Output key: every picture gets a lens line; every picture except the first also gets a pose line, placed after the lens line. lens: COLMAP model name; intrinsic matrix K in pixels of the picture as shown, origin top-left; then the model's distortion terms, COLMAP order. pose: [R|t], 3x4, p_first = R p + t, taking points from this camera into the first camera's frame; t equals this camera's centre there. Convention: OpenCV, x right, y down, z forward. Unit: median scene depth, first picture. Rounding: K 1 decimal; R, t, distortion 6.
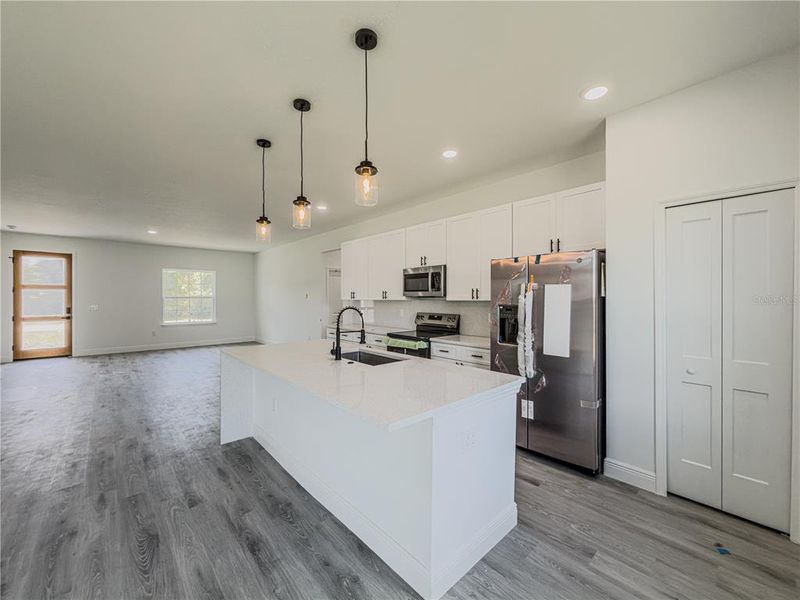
lens RADIAL K [[323.1, 0, 400.1], [0, 323.1, 299.1], [0, 0, 1]] dist [-0.000124, -0.000027]
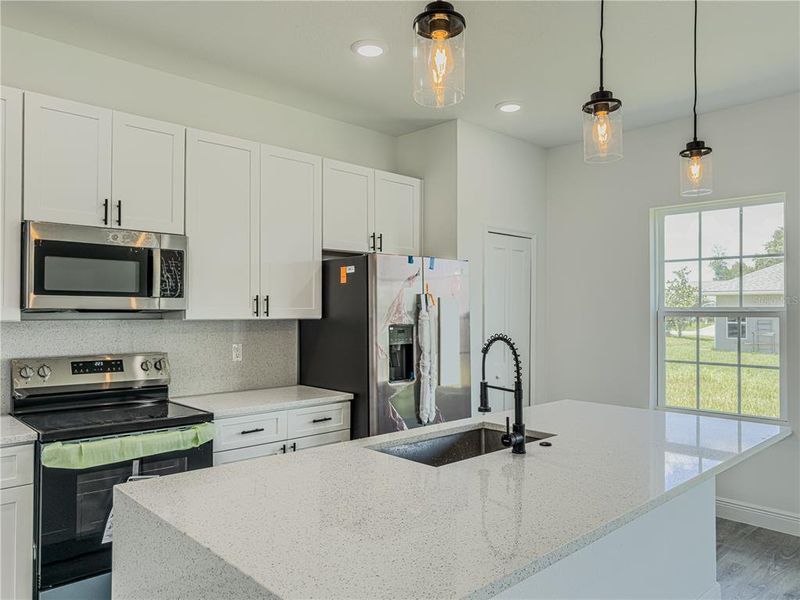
lens RADIAL K [[583.6, 0, 400.0], [0, 583.6, 300.0], [0, 0, 1]] dist [0.009851, 0.000125]
pose [[-0.019765, 0.019449, 0.999615, -0.665538], [0.000790, 0.999811, -0.019437, -0.006908], [-0.999804, 0.000406, -0.019777, 0.775196]]
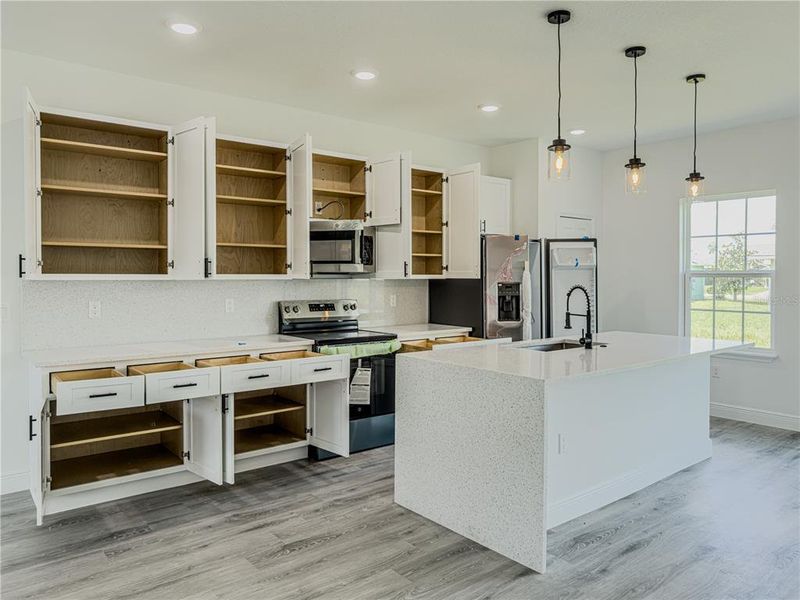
lens RADIAL K [[582.3, 0, 398.0], [0, 582.3, 282.3], [0, 0, 1]] dist [0.004401, -0.002536]
pose [[0.065720, -0.010666, 0.997781, -1.138030], [0.001941, 0.999942, 0.010561, -0.001158], [-0.997836, 0.001243, 0.065737, 0.914161]]
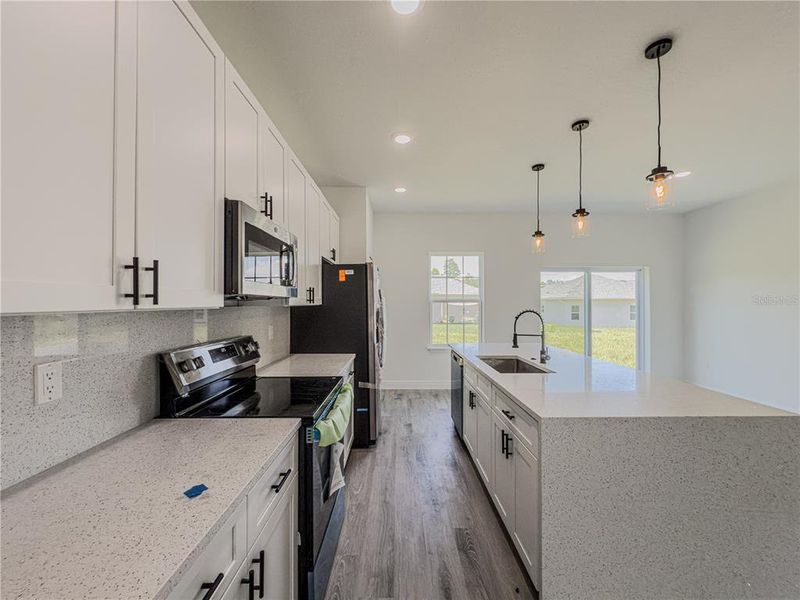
lens RADIAL K [[323.1, 0, 400.1], [0, 323.1, 299.1], [0, 0, 1]] dist [-0.000124, -0.000027]
pose [[-0.744117, 0.009015, 0.667988, -0.345693], [0.004813, 0.999955, -0.008134, -0.001633], [-0.668032, -0.002838, -0.744127, 1.332678]]
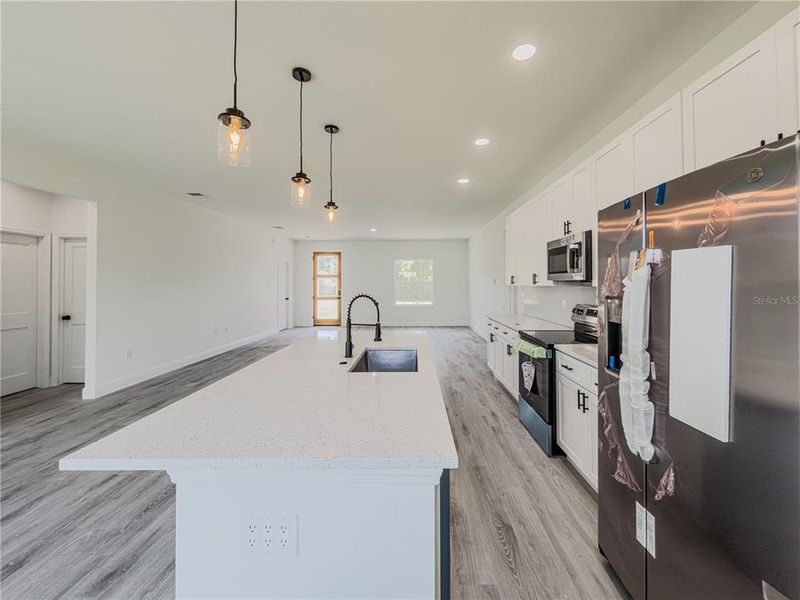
lens RADIAL K [[331.2, 0, 418.6], [0, 331.2, 278.5], [0, 0, 1]] dist [0.001434, 0.000145]
pose [[0.743579, -0.011981, -0.668540, 0.339816], [-0.000381, 0.999832, -0.018342, -0.000164], [0.668648, 0.013894, 0.743450, 0.315247]]
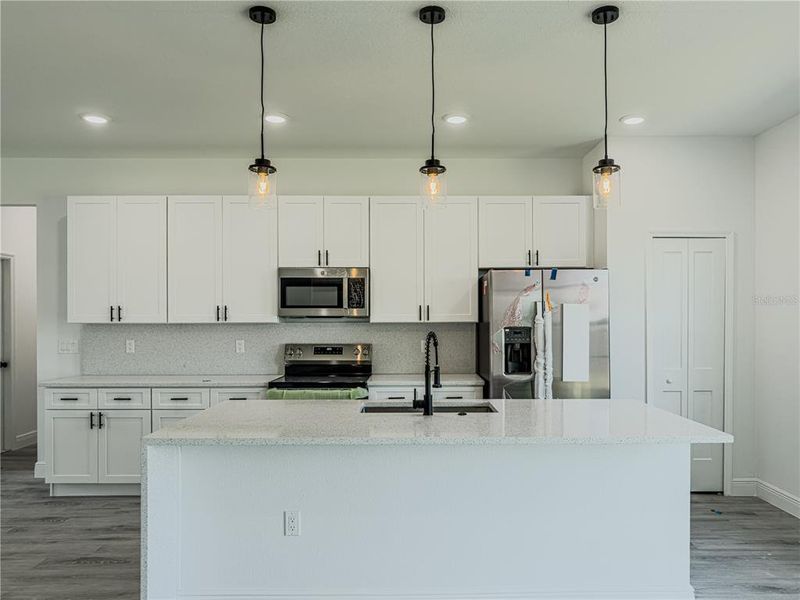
lens RADIAL K [[580.9, 0, 420.5], [0, 580.9, 320.1], [0, 0, 1]] dist [0.003387, 0.001872]
pose [[0.663717, -0.004445, 0.747970, -0.702421], [0.005156, 0.999986, 0.001368, -0.001844], [-0.747966, 0.002948, 0.663731, 0.155598]]
